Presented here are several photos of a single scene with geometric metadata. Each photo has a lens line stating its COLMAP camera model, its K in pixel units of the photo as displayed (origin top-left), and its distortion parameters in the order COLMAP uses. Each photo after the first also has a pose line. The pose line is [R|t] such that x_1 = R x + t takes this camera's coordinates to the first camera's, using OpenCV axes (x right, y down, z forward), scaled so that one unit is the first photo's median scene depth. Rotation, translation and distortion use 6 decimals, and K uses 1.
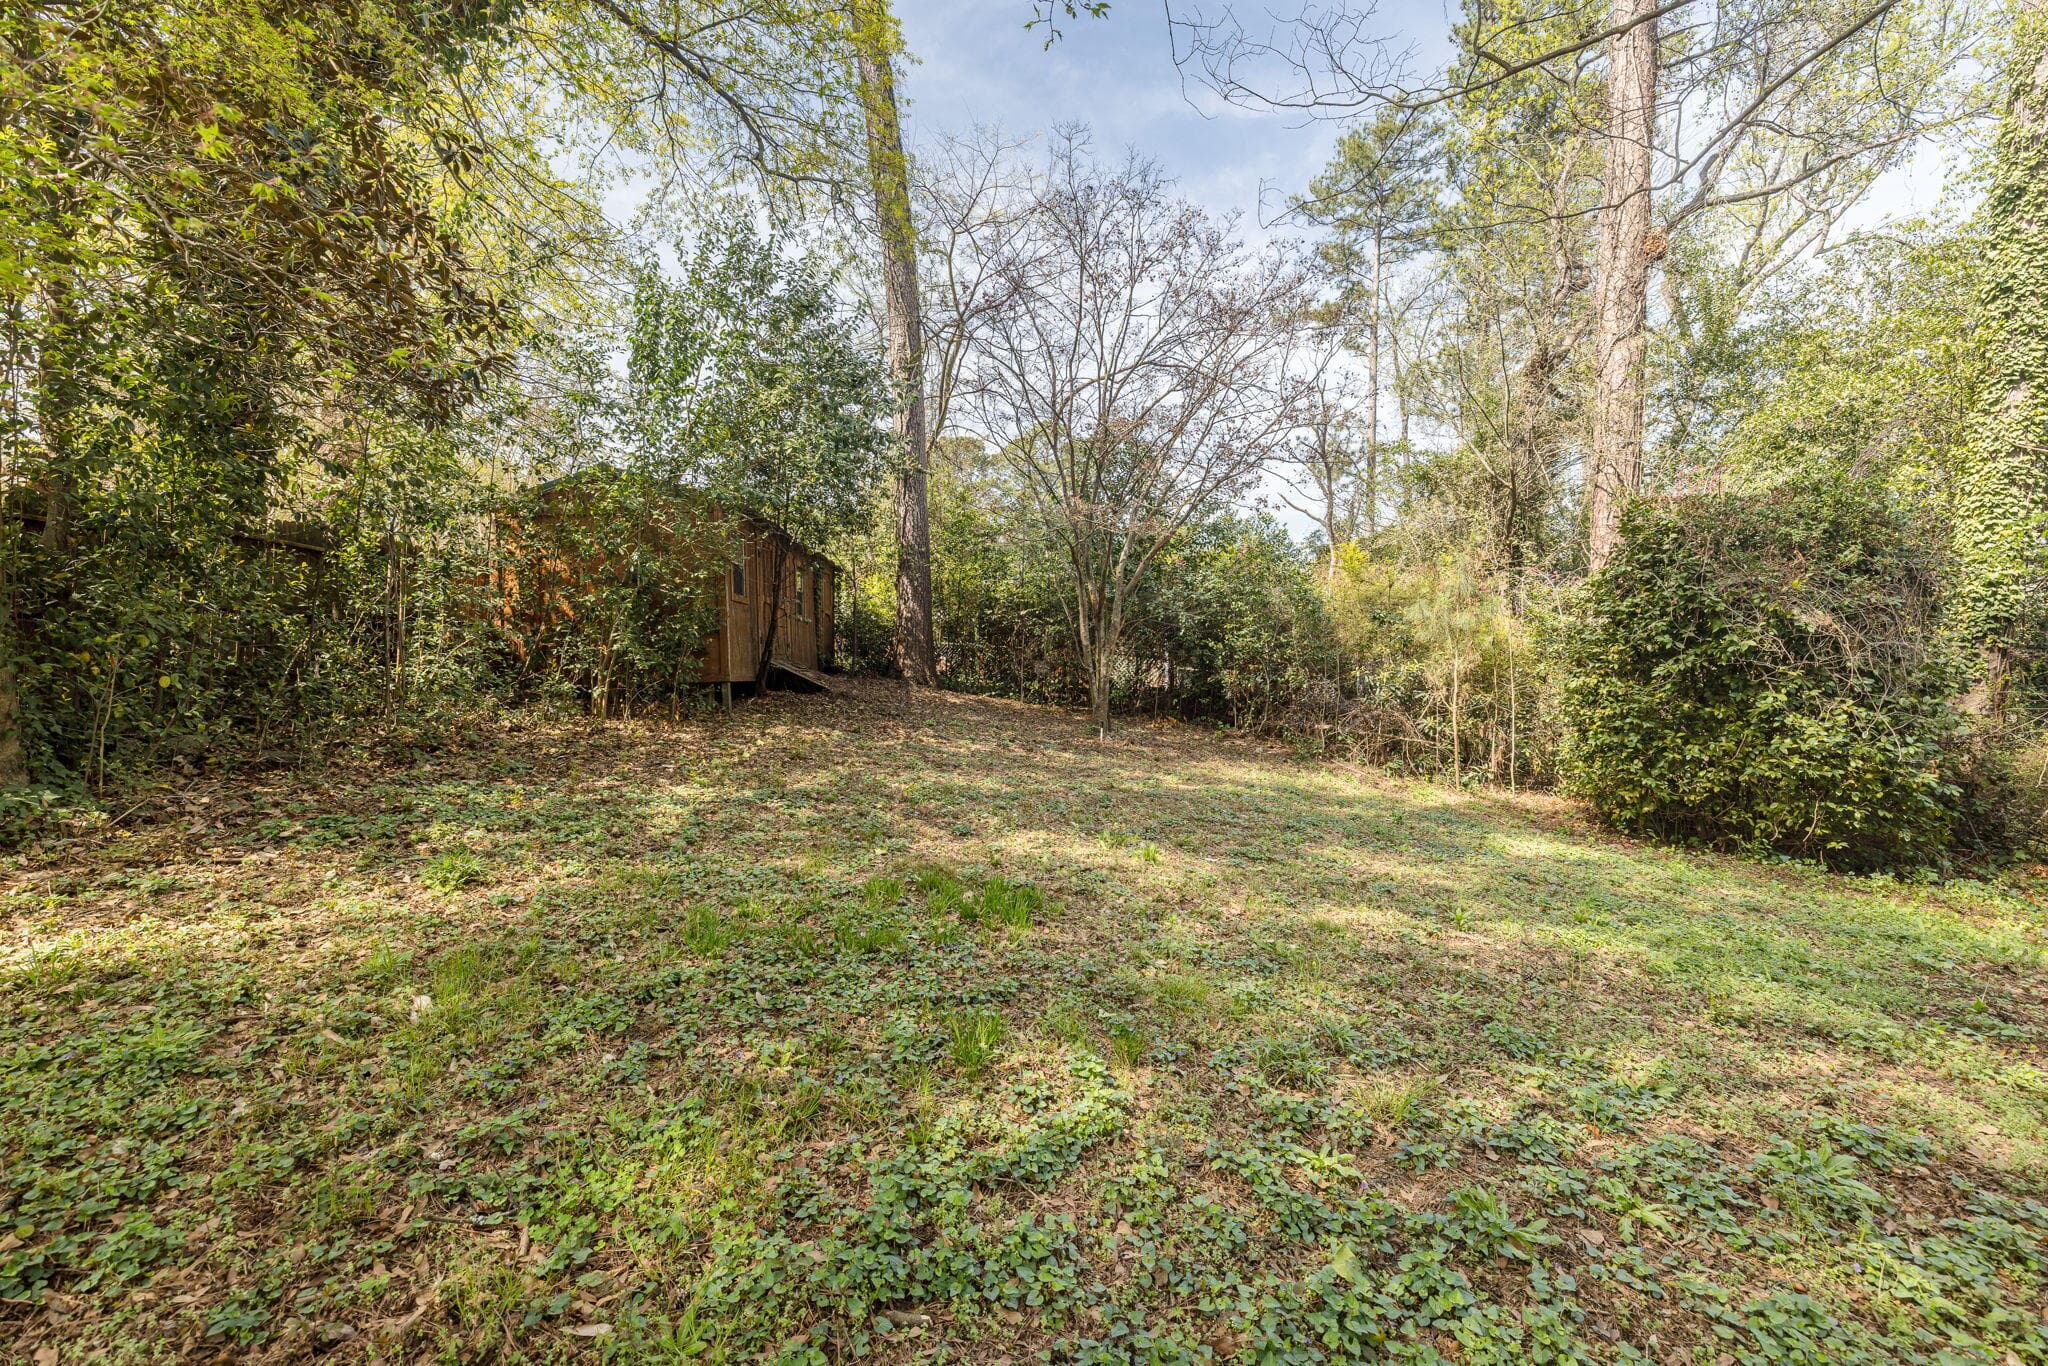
lens RADIAL K [[866.2, 0, 1022.6], [0, 866.2, 682.3], [0, 0, 1]] dist [0.004961, -0.000035]
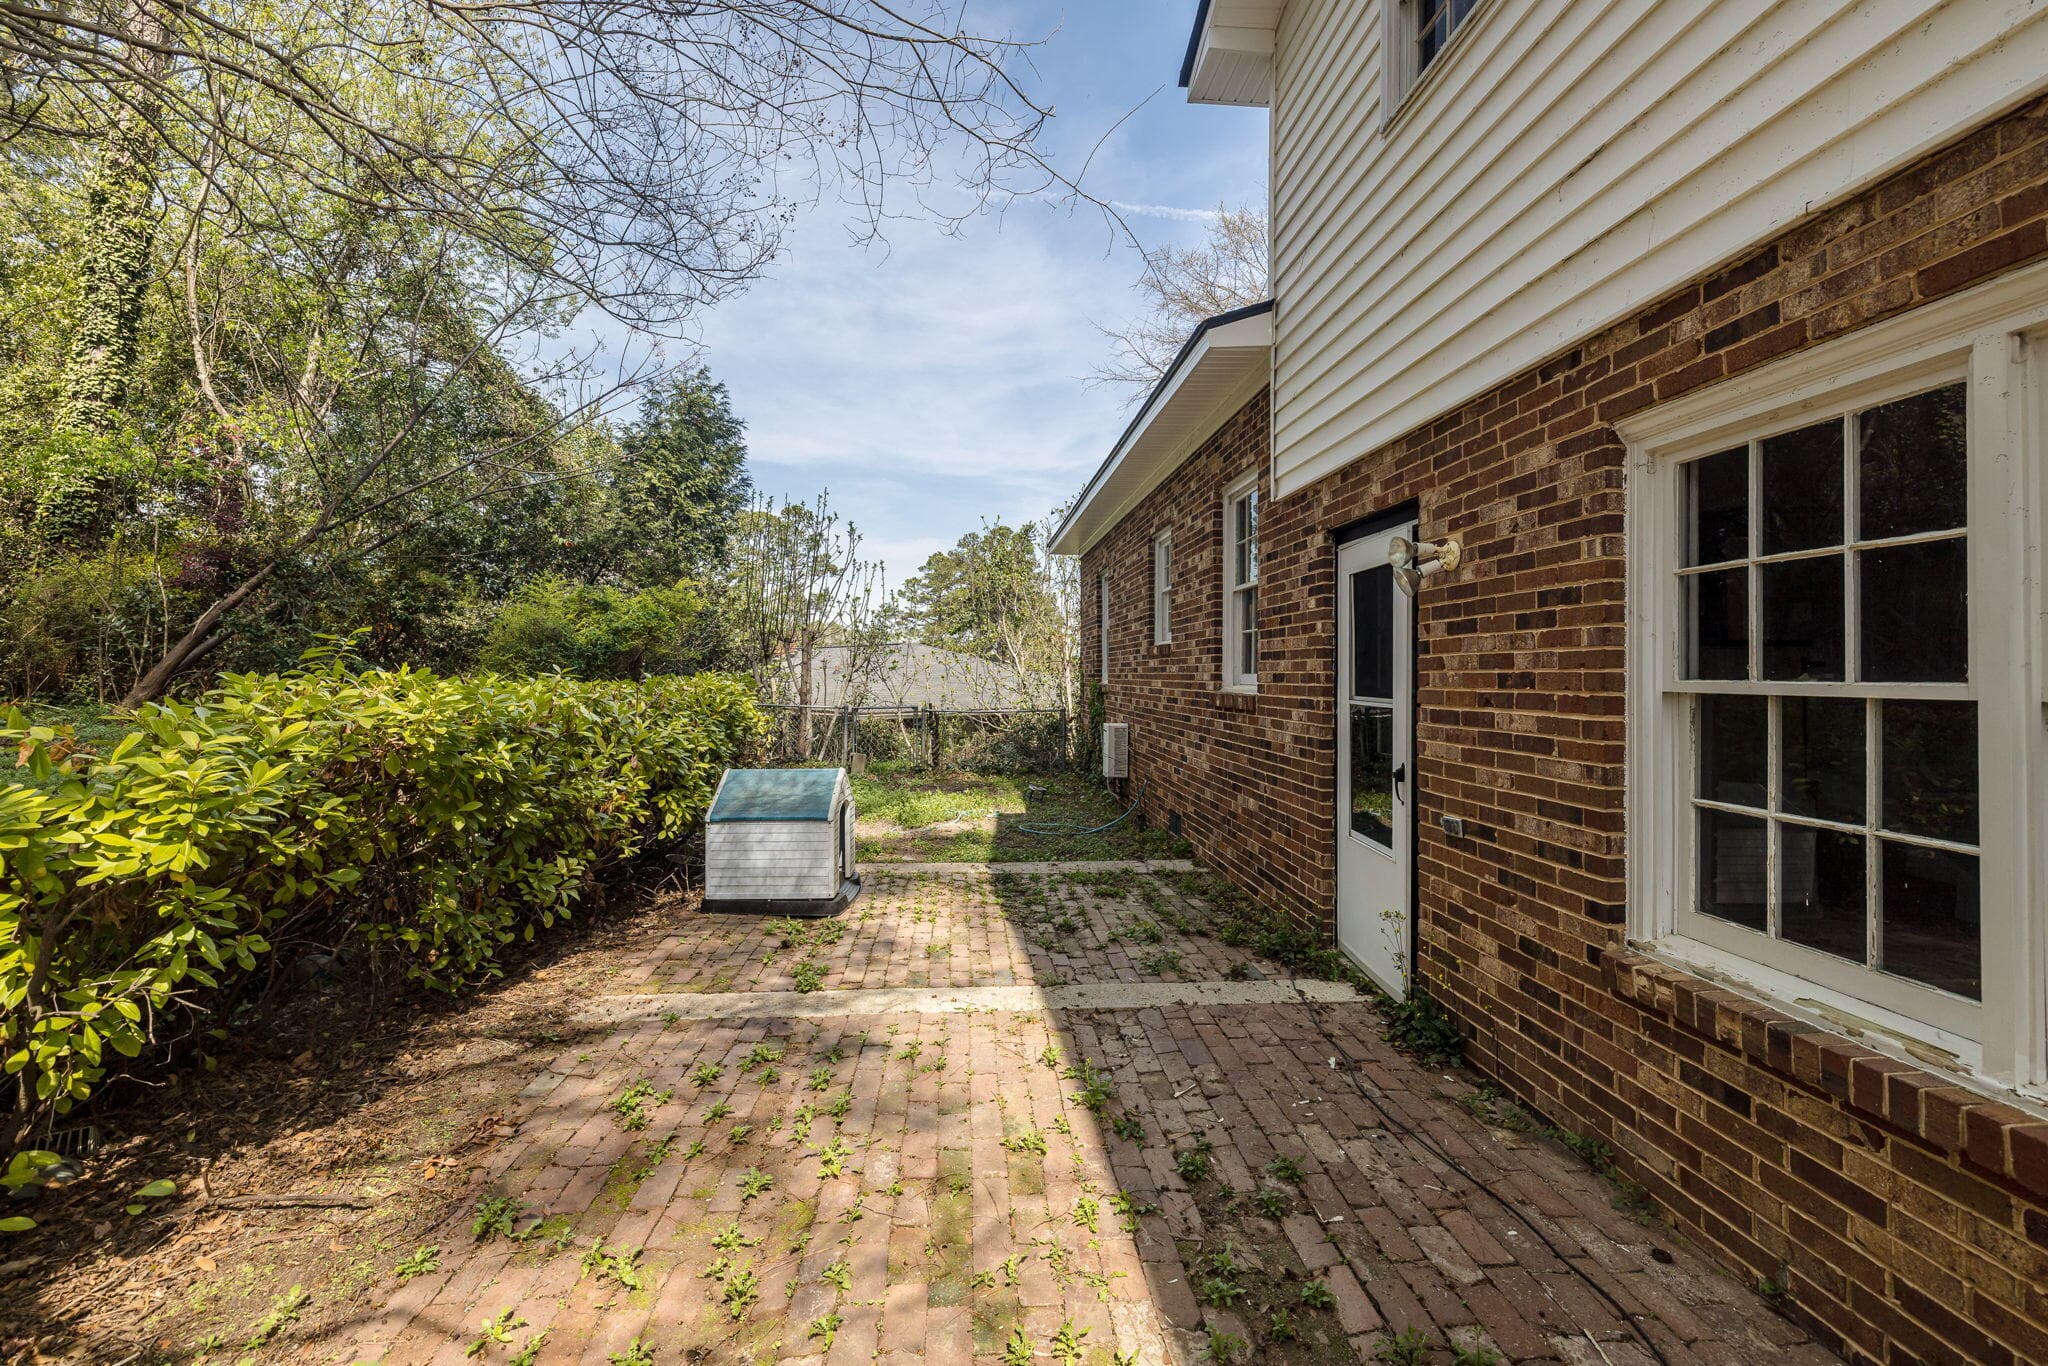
lens RADIAL K [[866.2, 0, 1029.6], [0, 866.2, 661.8], [0, 0, 1]] dist [0.004961, -0.000035]
pose [[0.258649, 0.023227, 0.965692, 0.263752], [-0.010478, 0.999720, -0.021239, 0.136250], [-0.965915, -0.004625, 0.258820, -0.656061]]
